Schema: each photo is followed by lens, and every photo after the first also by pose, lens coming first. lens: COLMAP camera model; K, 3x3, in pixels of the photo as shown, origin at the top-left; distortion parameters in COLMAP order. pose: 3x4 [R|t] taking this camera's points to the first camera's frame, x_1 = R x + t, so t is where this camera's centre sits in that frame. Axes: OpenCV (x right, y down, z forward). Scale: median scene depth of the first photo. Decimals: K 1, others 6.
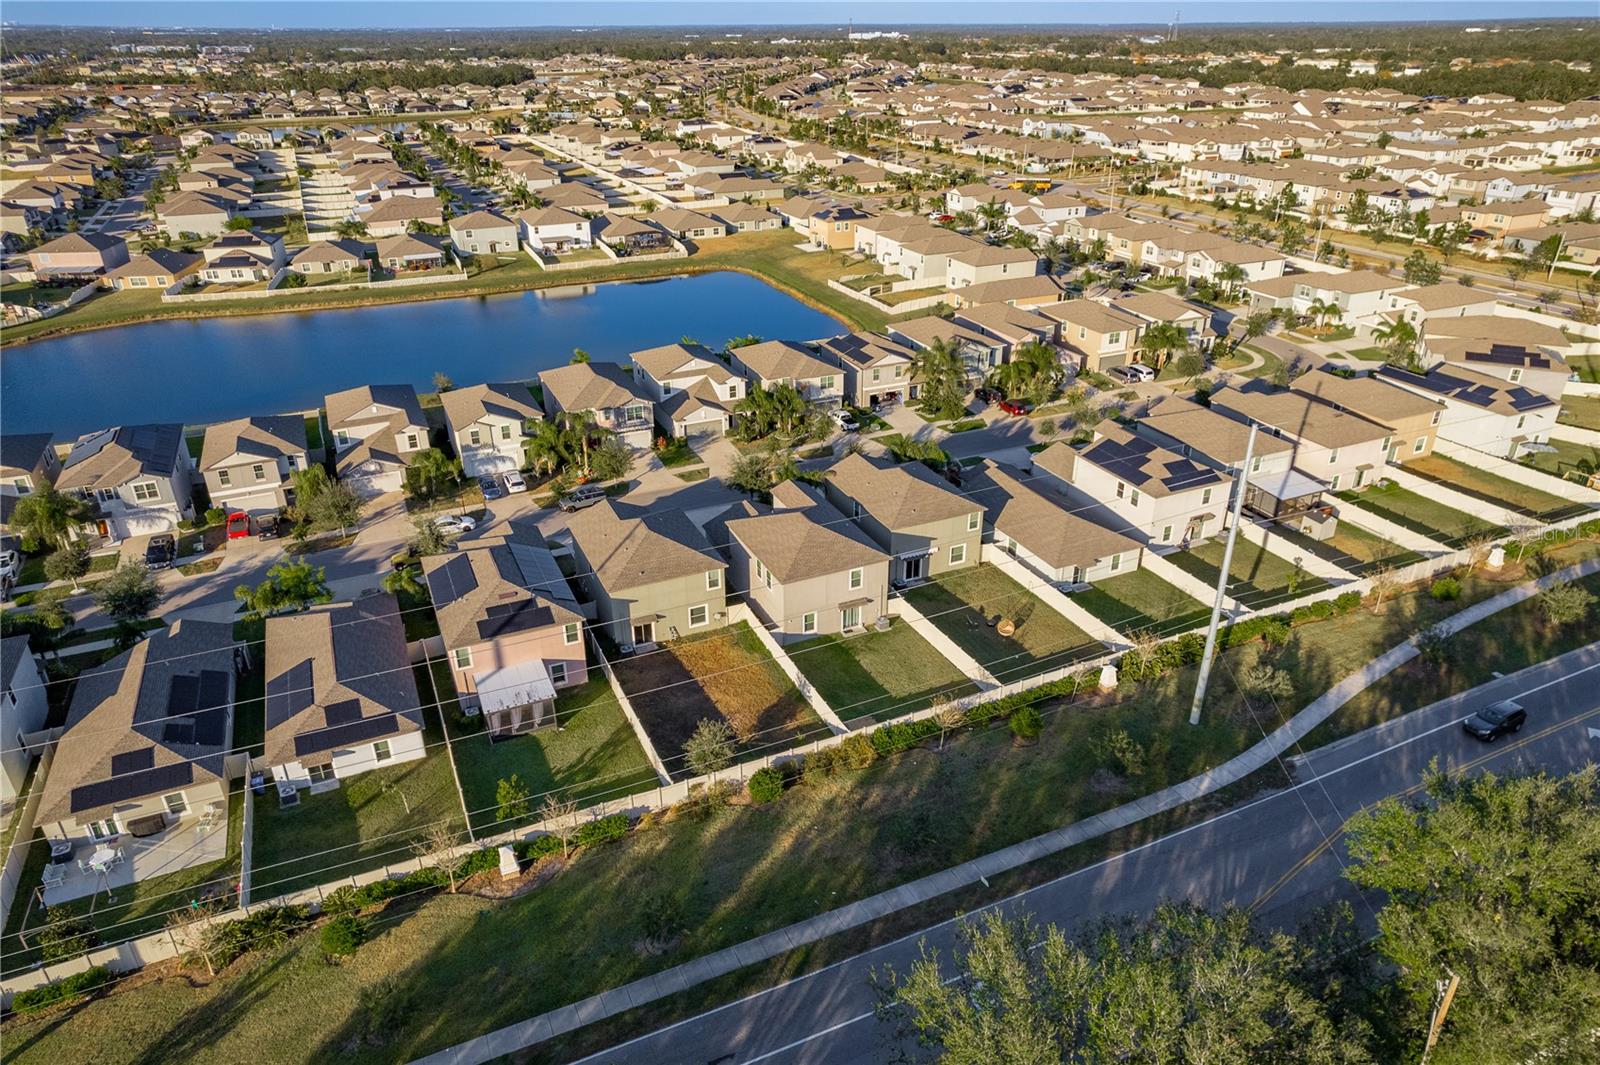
lens RADIAL K [[1033.7, 0, 799.6], [0, 1033.7, 535.6], [0, 0, 1]] dist [-0.055642, 0.064425]
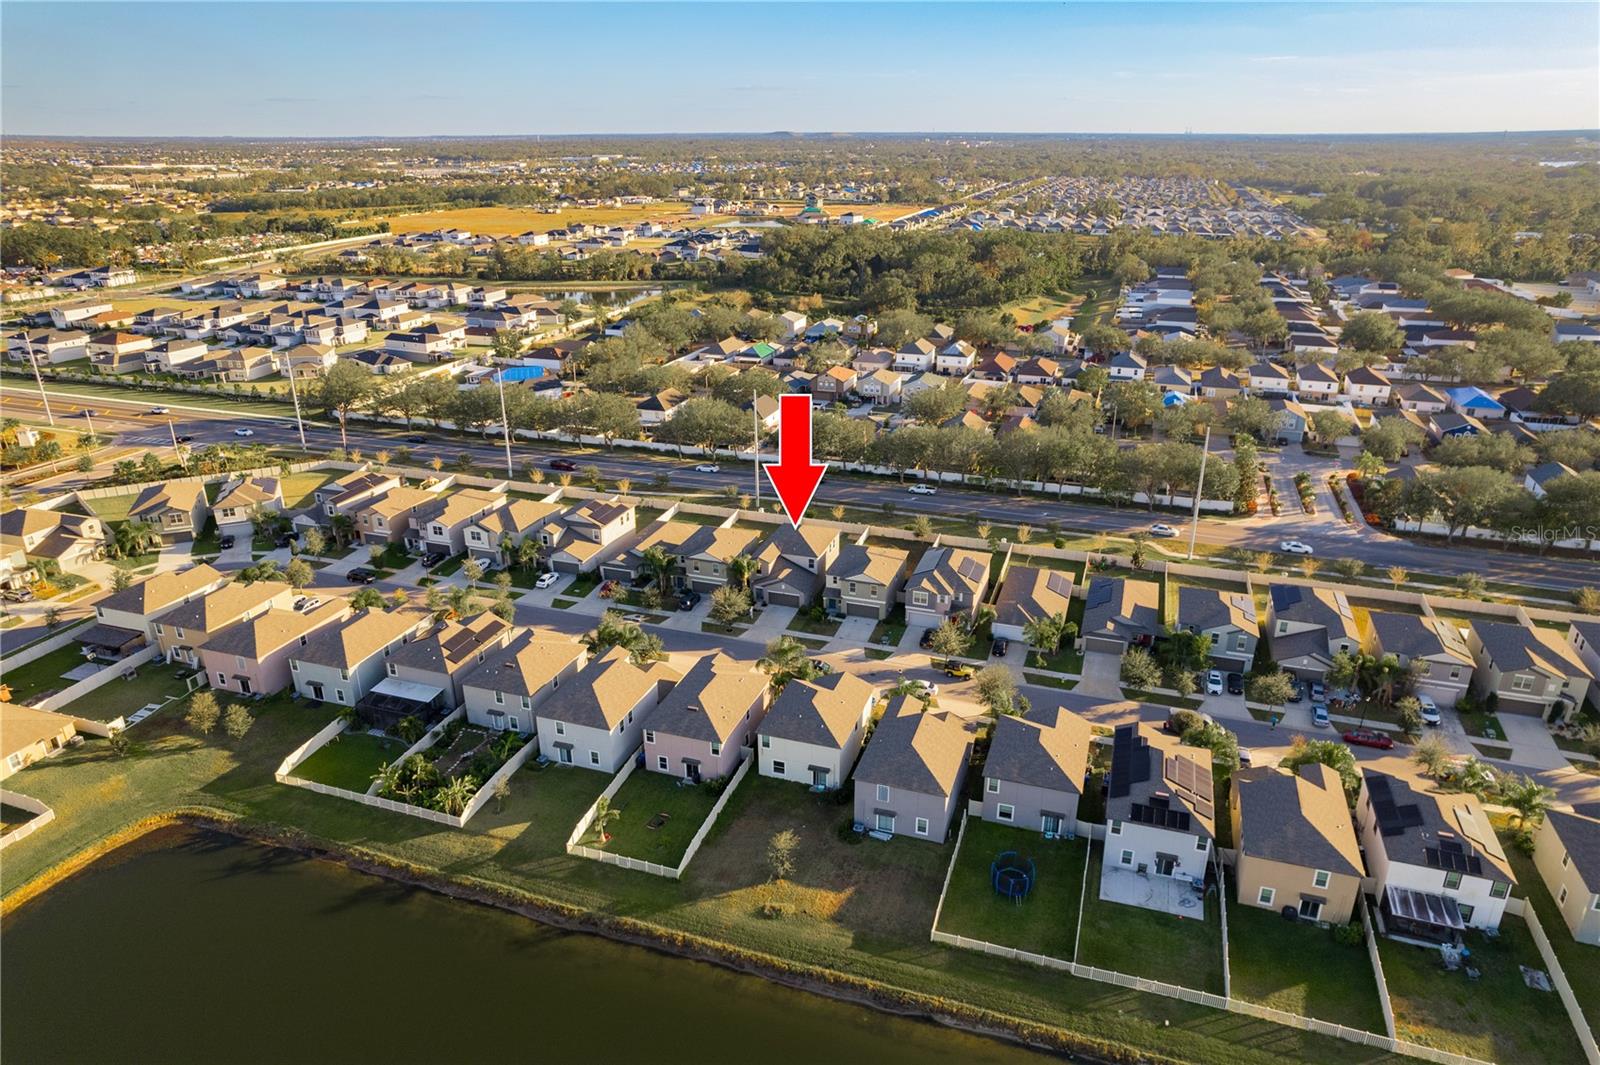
lens RADIAL K [[1033.7, 0, 797.2], [0, 1033.7, 535.4], [0, 0, 1]] dist [-0.055642, 0.064425]
pose [[-0.719240, -0.249323, 0.648484, -0.917977], [0.313220, 0.716791, 0.622980, -0.895576], [-0.620151, 0.651191, -0.437452, 1.383629]]
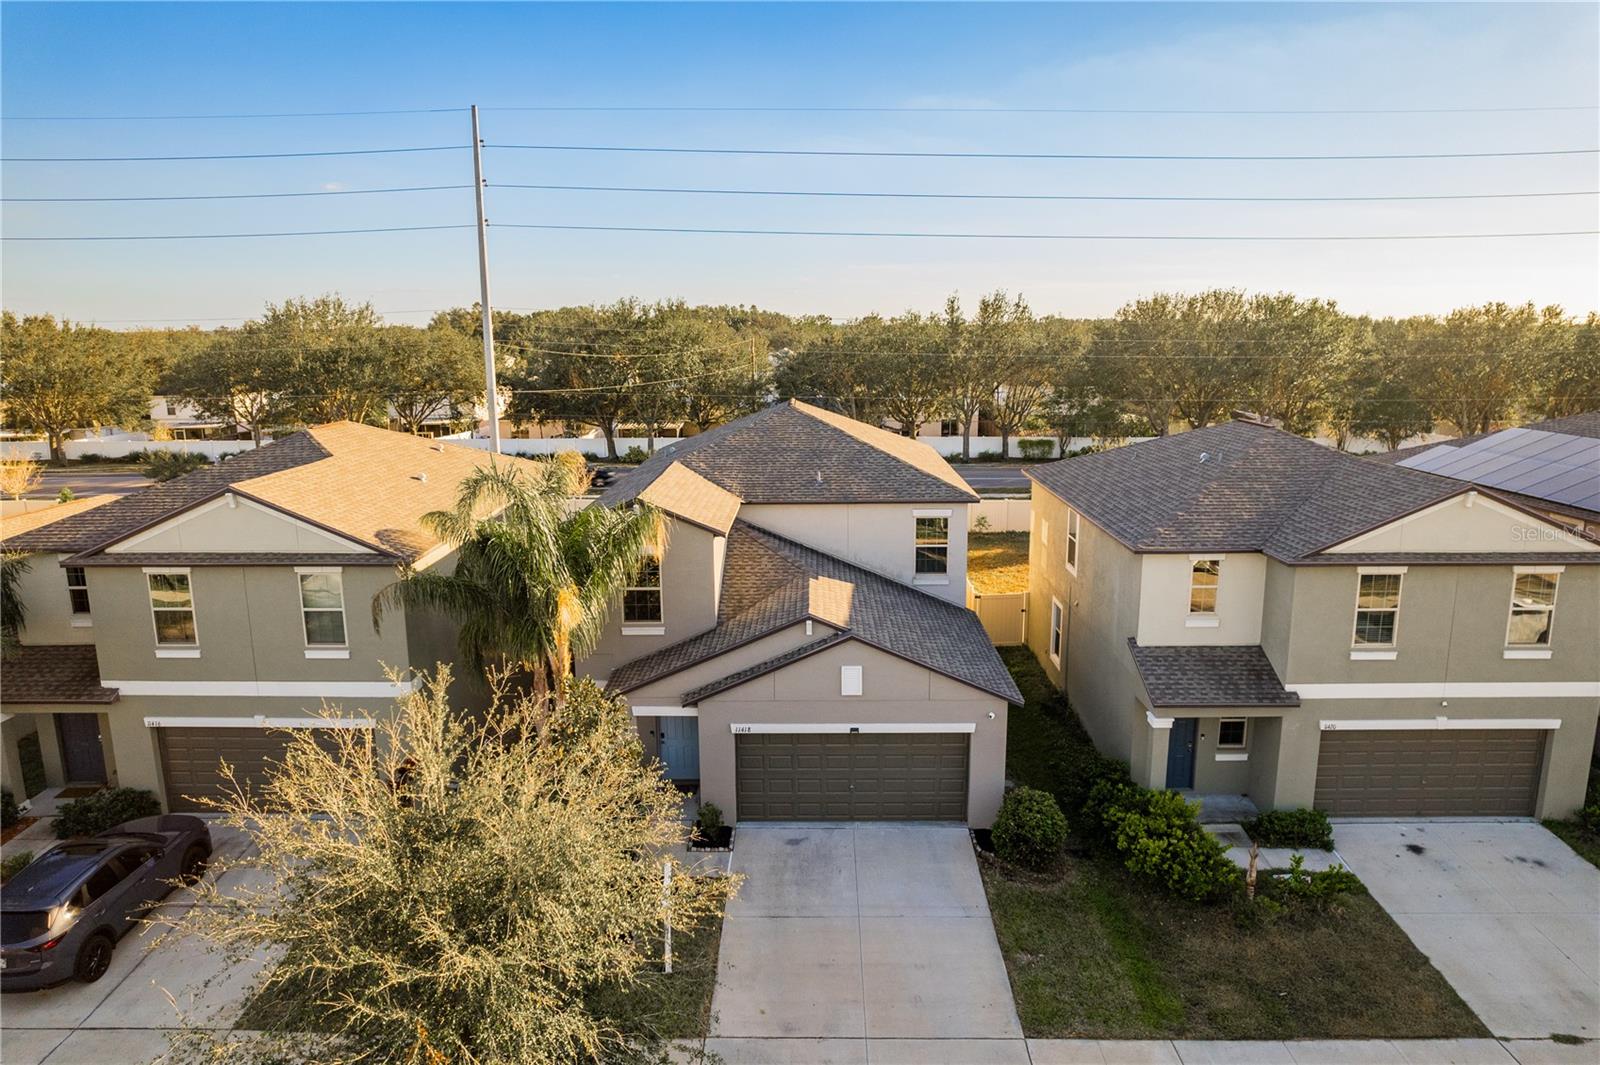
lens RADIAL K [[1033.7, 0, 806.7], [0, 1033.7, 547.5], [0, 0, 1]] dist [-0.055642, 0.064425]
pose [[-0.901901, -0.080865, 0.424305, -0.119334], [0.196894, 0.797361, 0.570481, -0.142178], [-0.384457, 0.598060, -0.703219, 0.969730]]
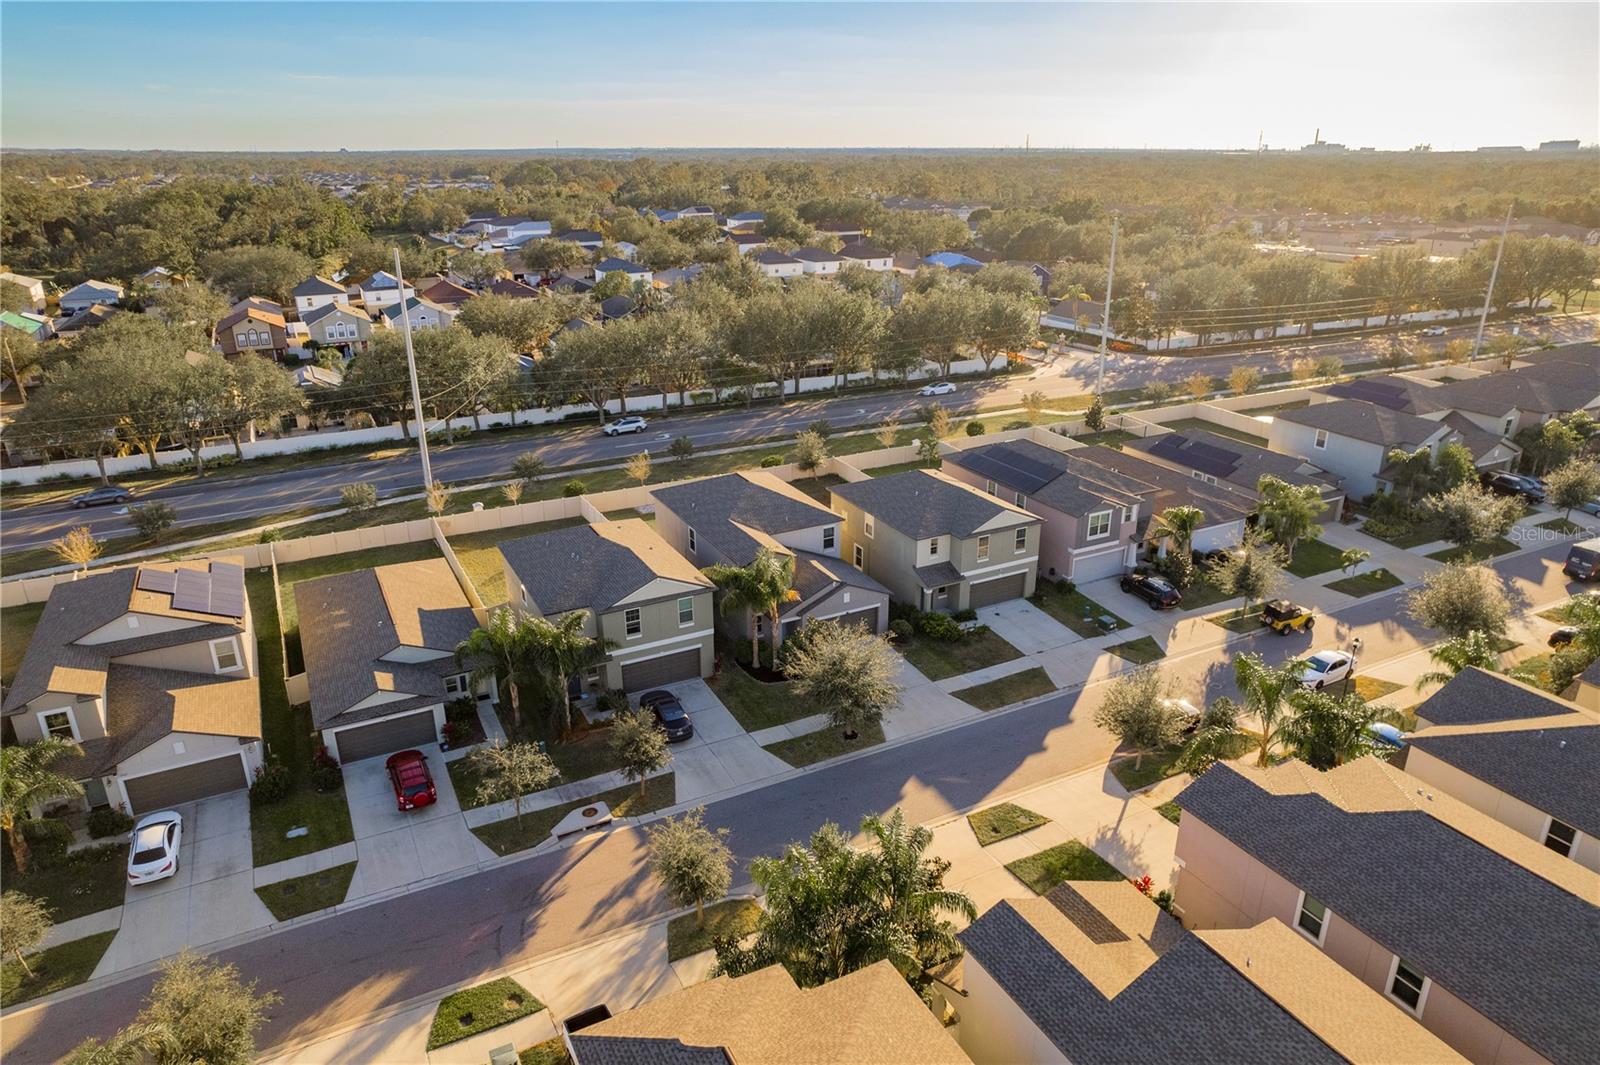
lens RADIAL K [[1033.7, 0, 802.0], [0, 1033.7, 516.6], [0, 0, 1]] dist [-0.055642, 0.064425]
pose [[-0.998559, 0.024505, -0.047745, 0.001239], [-0.017224, 0.696250, 0.717593, -0.458706], [0.050827, 0.717381, -0.694824, 1.215614]]
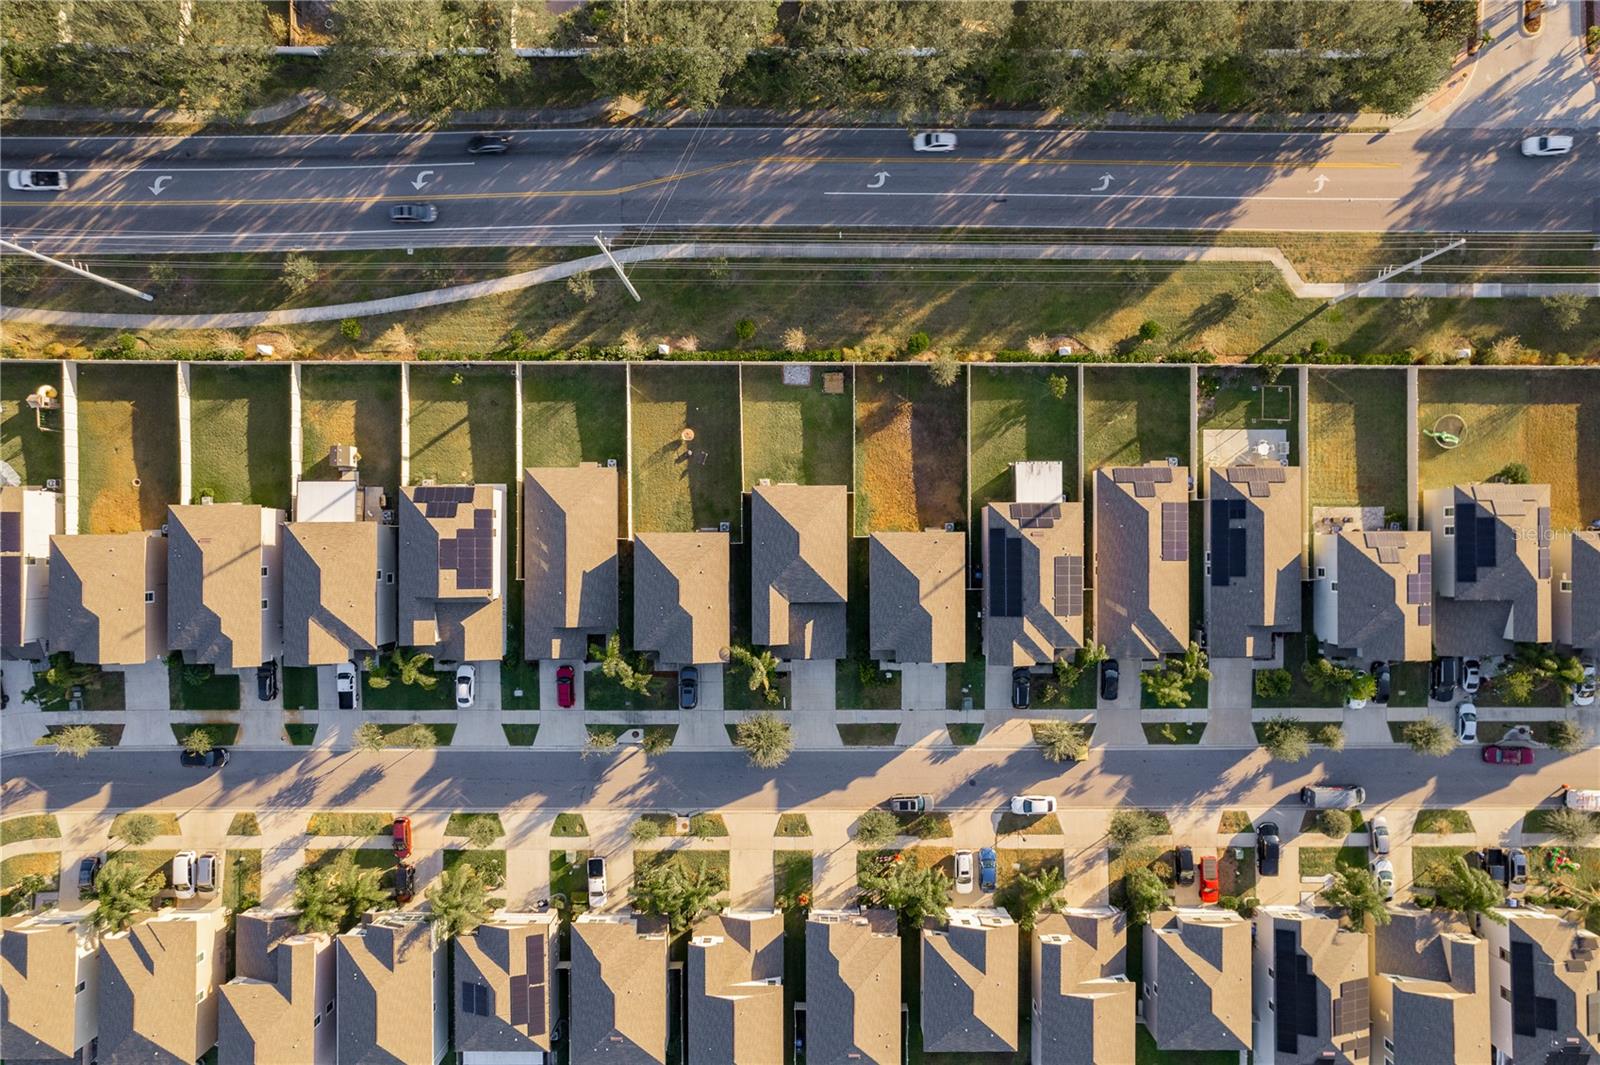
lens RADIAL K [[1033.7, 0, 813.5], [0, 1033.7, 532.2], [0, 0, 1]] dist [-0.055642, 0.064425]
pose [[-0.908684, -0.417405, 0.008077, -0.009426], [0.192496, -0.401735, 0.895295, -0.837119], [-0.370456, 0.815096, 0.445400, 0.320273]]
